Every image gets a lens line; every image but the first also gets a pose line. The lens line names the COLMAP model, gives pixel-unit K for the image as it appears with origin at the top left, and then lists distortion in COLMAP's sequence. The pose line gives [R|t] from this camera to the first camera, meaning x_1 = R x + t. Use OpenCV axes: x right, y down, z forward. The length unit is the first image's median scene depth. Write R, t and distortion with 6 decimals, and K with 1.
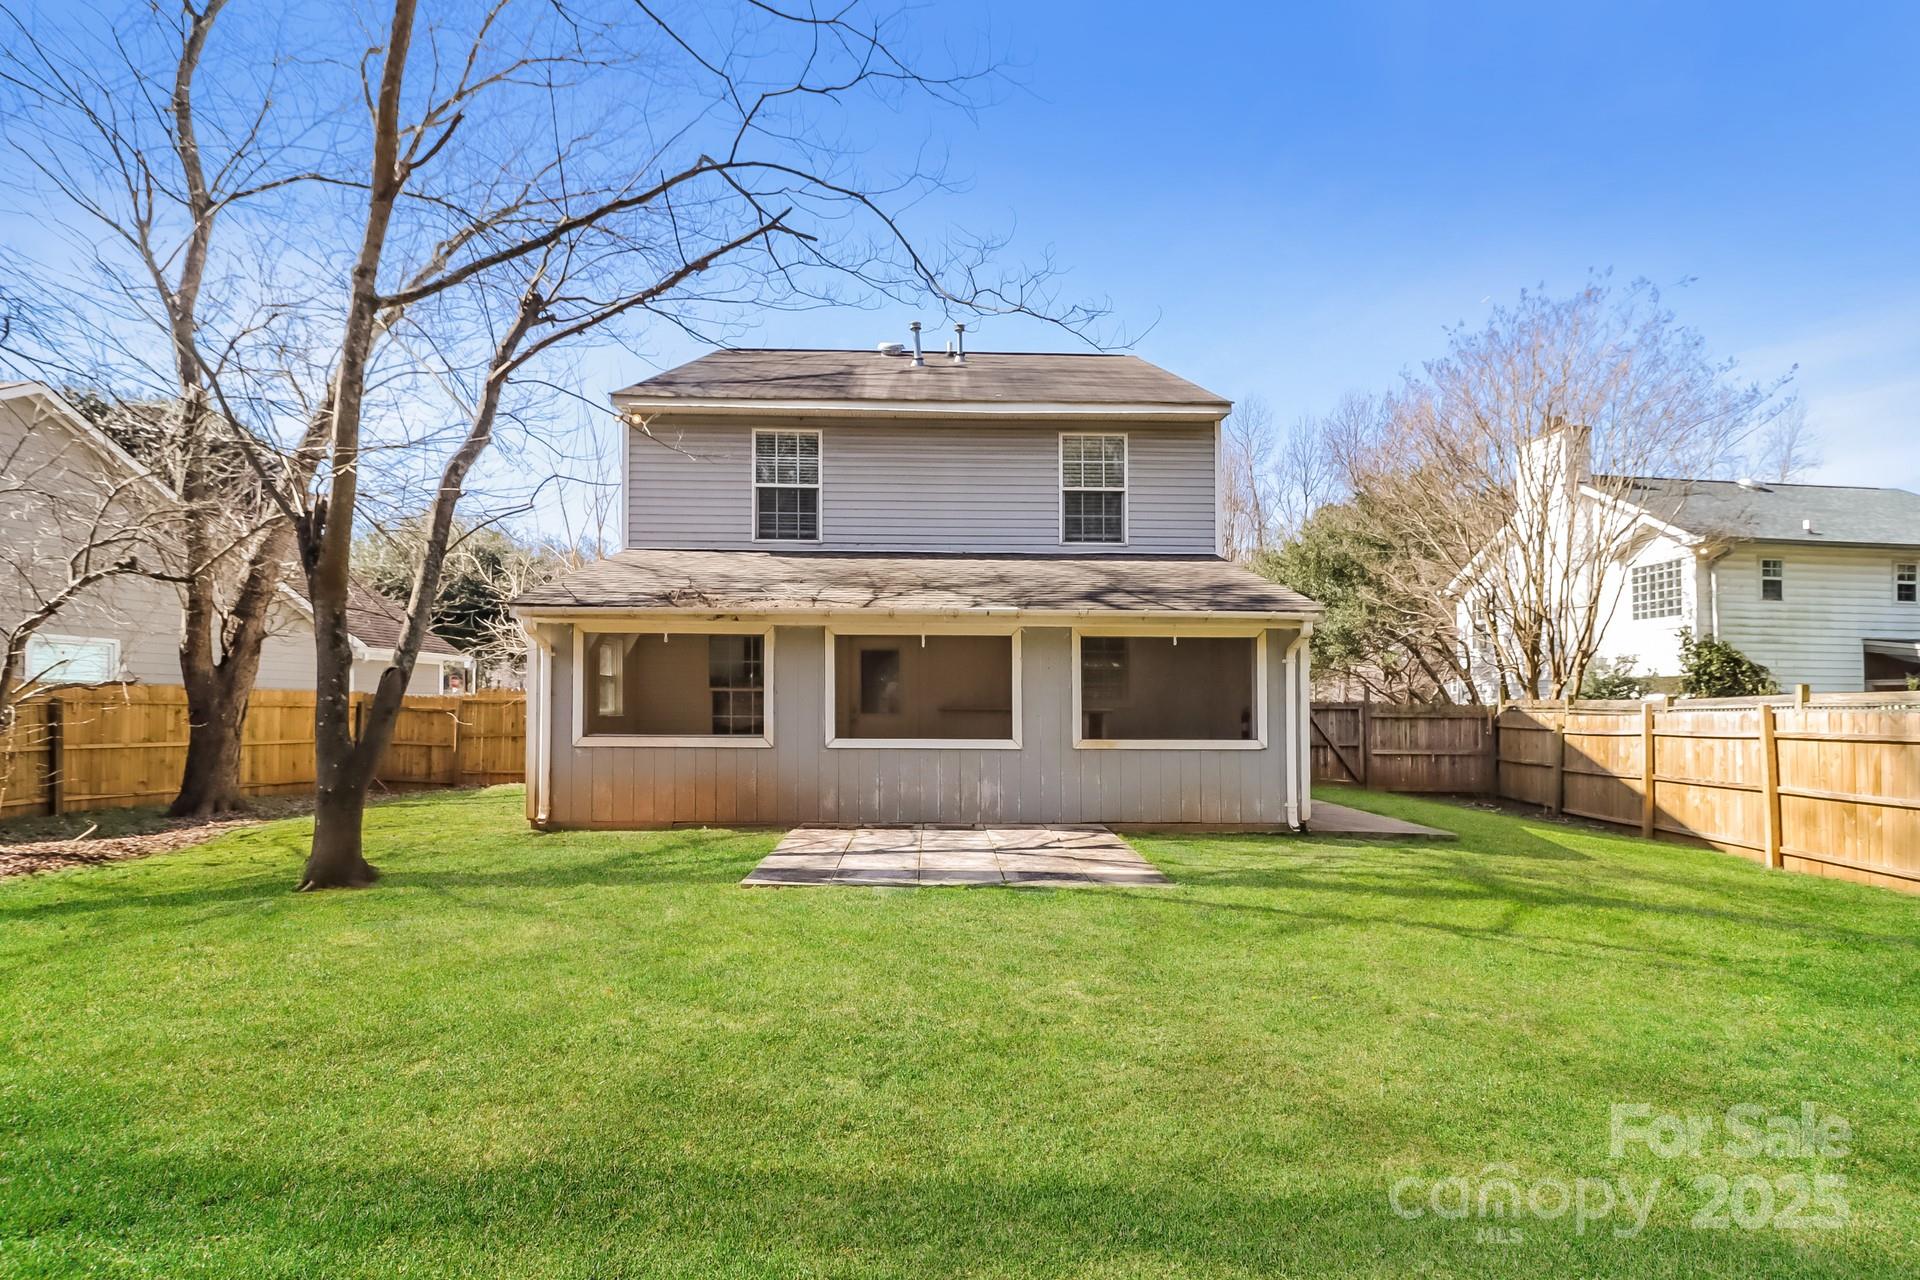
lens RADIAL K [[895.7, 0, 962.3], [0, 895.7, 686.5], [0, 0, 1]] dist [0.002649, 0.000253]
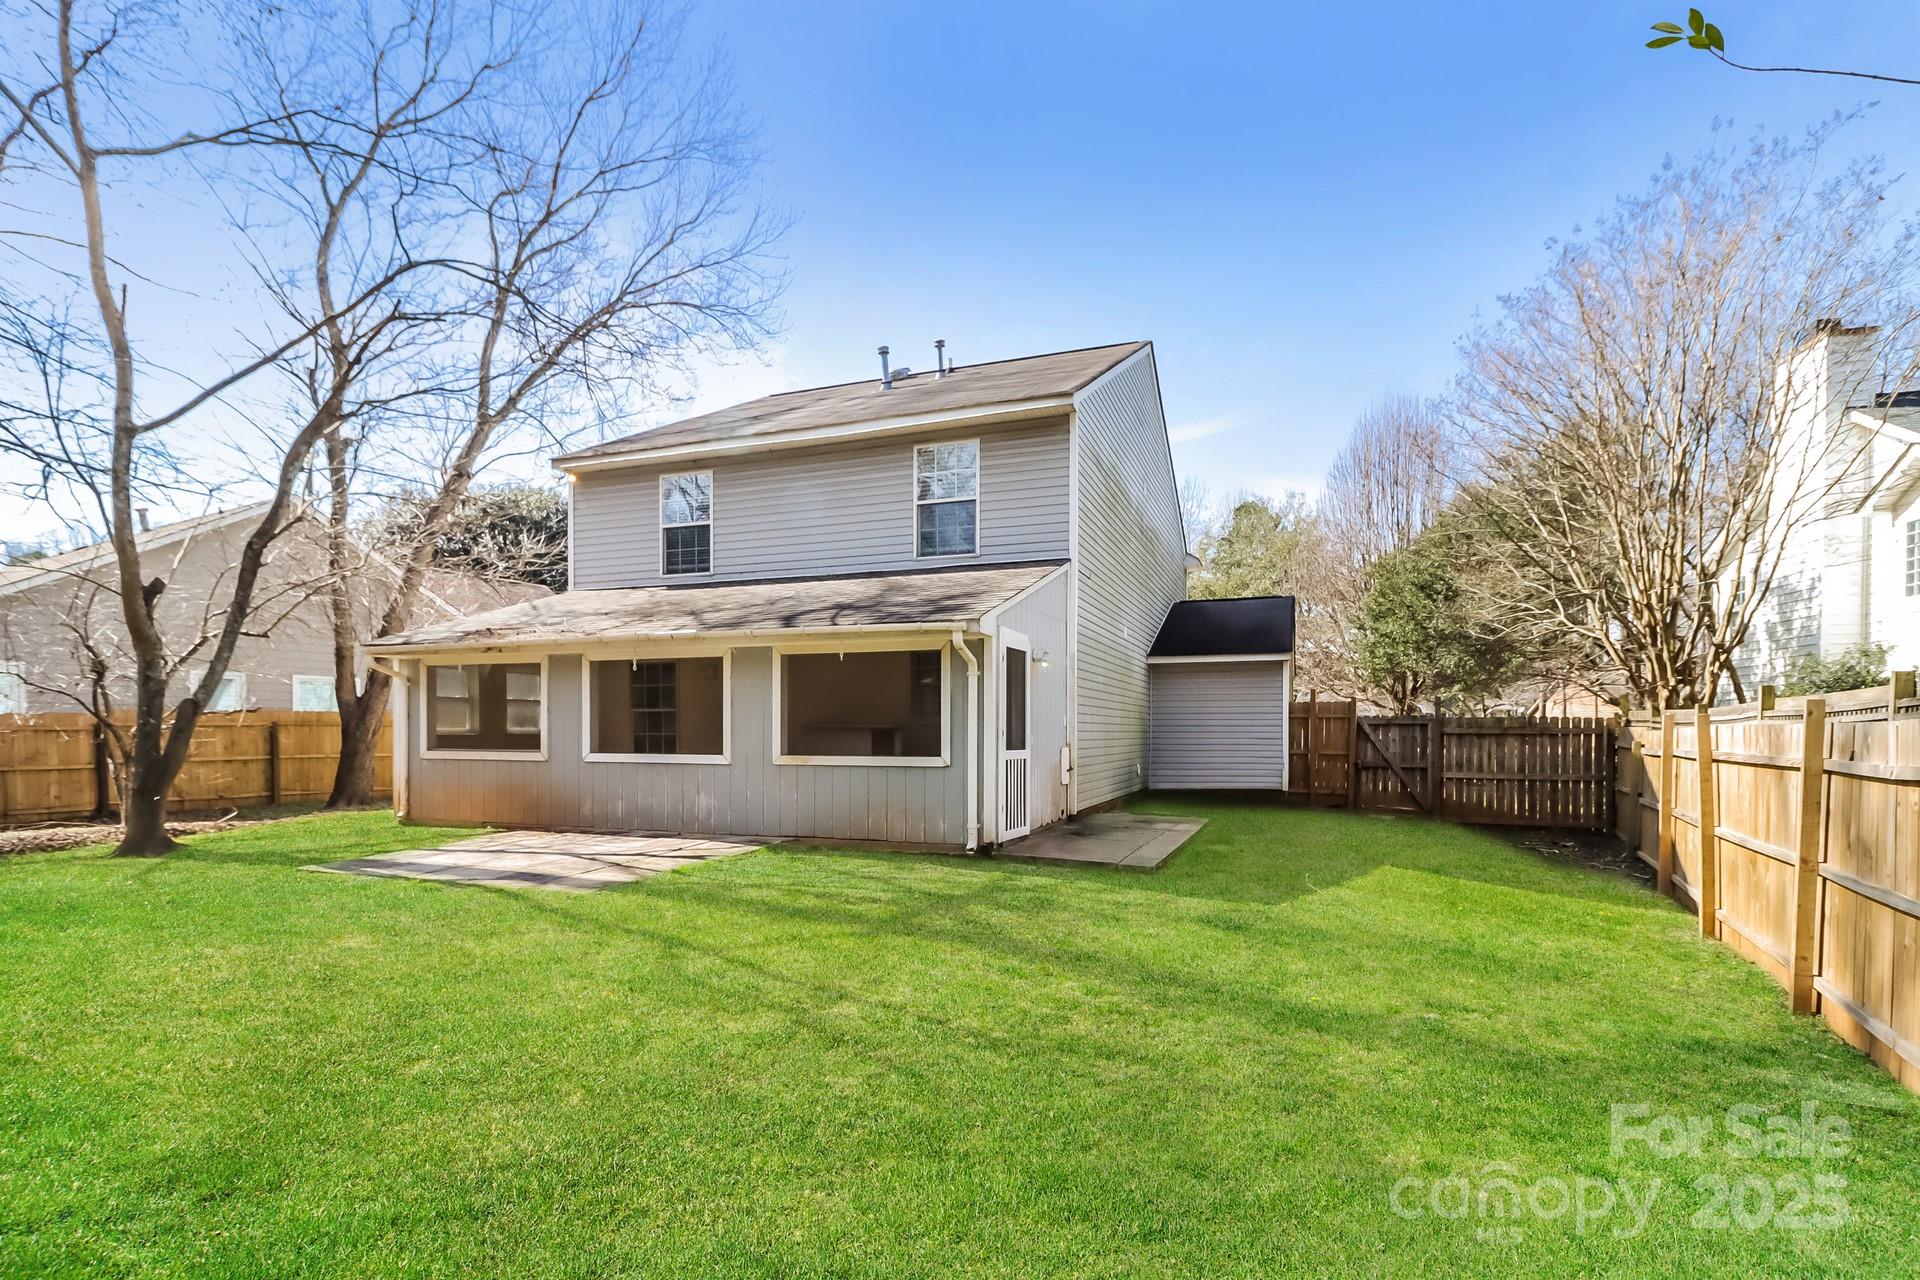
lens RADIAL K [[896.2, 0, 957.5], [0, 896.2, 733.7], [0, 0, 1]] dist [0.005290, 0.000391]
pose [[0.928134, -0.001901, -0.372241, 0.524994], [0.014090, 0.999450, 0.030029, 0.004885], [0.371979, -0.033116, 0.927650, 0.091254]]
